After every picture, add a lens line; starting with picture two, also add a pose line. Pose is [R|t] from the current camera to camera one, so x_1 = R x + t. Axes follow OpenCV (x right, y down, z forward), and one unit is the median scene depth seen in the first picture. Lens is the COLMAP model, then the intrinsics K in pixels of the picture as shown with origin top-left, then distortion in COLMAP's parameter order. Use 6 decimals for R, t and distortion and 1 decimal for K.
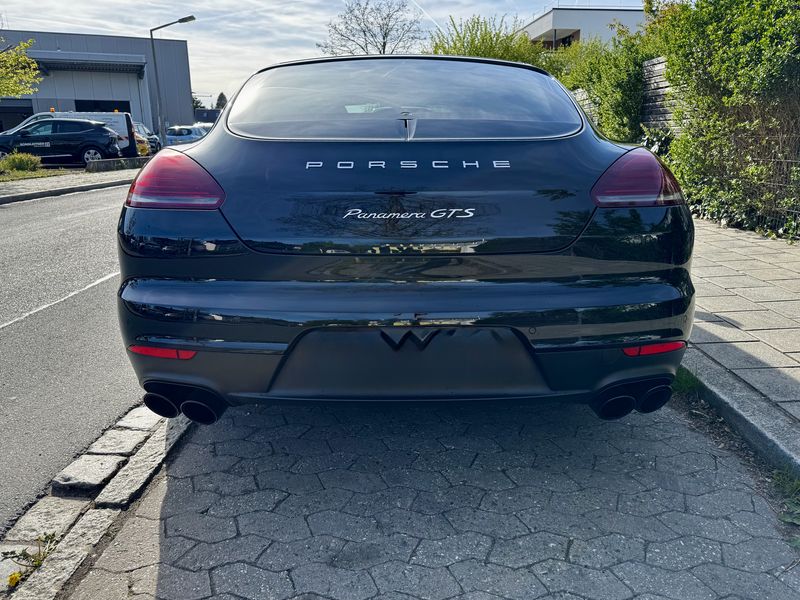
lens RADIAL K [[598.8, 0, 400.0], [0, 598.8, 300.0], [0, 0, 1]] dist [0.037480, -0.011002]
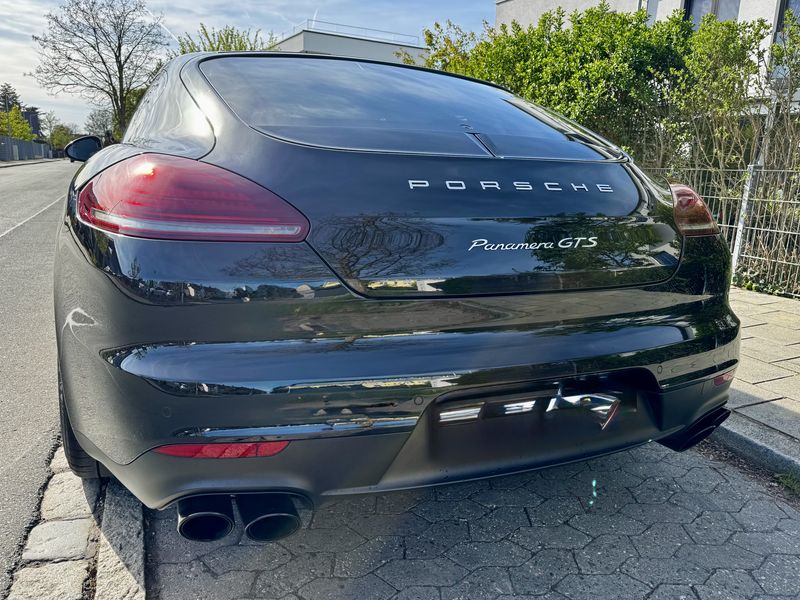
lens RADIAL K [[620.1, 0, 400.0], [0, 620.1, 300.0], [0, 0, 1]] dist [0.014760, -0.002631]
pose [[0.917867, -0.051028, 0.393595, -0.400610], [0.065480, 0.997580, -0.023368, -0.044748], [-0.391450, 0.047222, 0.918987, 0.215767]]
